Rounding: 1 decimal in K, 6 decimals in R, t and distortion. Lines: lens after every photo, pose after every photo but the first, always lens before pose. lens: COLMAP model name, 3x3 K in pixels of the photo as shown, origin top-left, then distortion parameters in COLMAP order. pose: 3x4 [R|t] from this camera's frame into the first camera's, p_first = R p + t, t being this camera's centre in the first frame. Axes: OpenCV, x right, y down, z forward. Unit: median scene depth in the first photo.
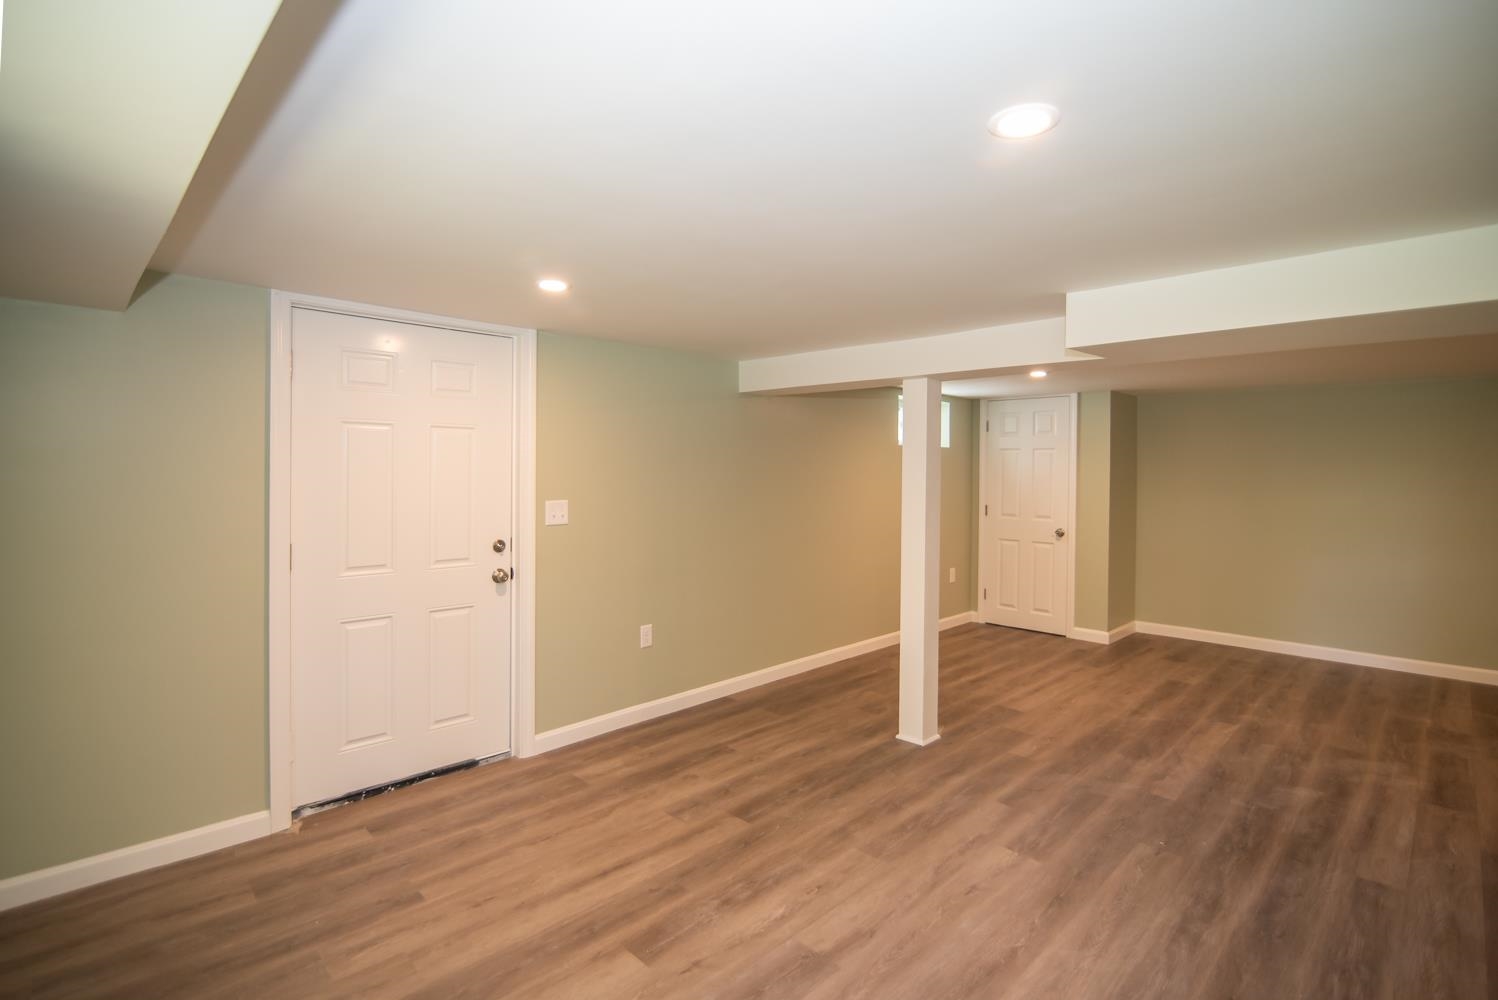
lens RADIAL K [[707.0, 0, 752.5], [0, 707.0, 513.9], [0, 0, 1]] dist [-0.019764, 0.000516]
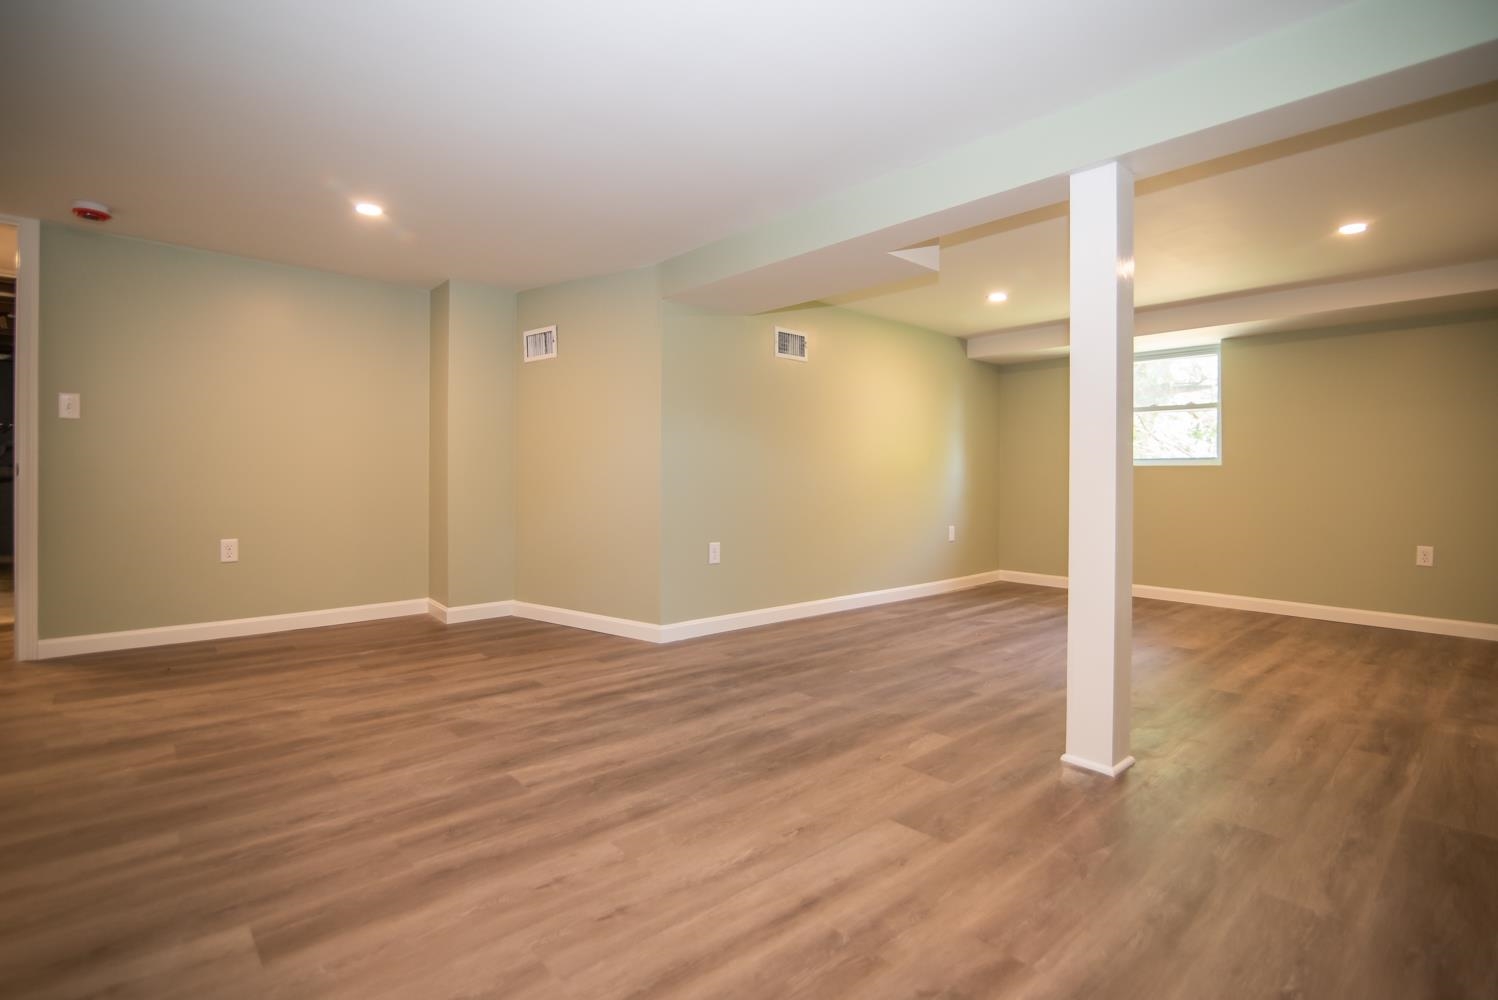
lens RADIAL K [[701.1, 0, 745.4], [0, 701.1, 502.4], [0, 0, 1]] dist [-0.019216, -0.000556]
pose [[-0.998454, -0.018045, 0.052564, 0.531582], [-0.012929, 0.995288, 0.096092, 0.041887], [-0.054051, 0.095264, -0.993984, 1.653056]]
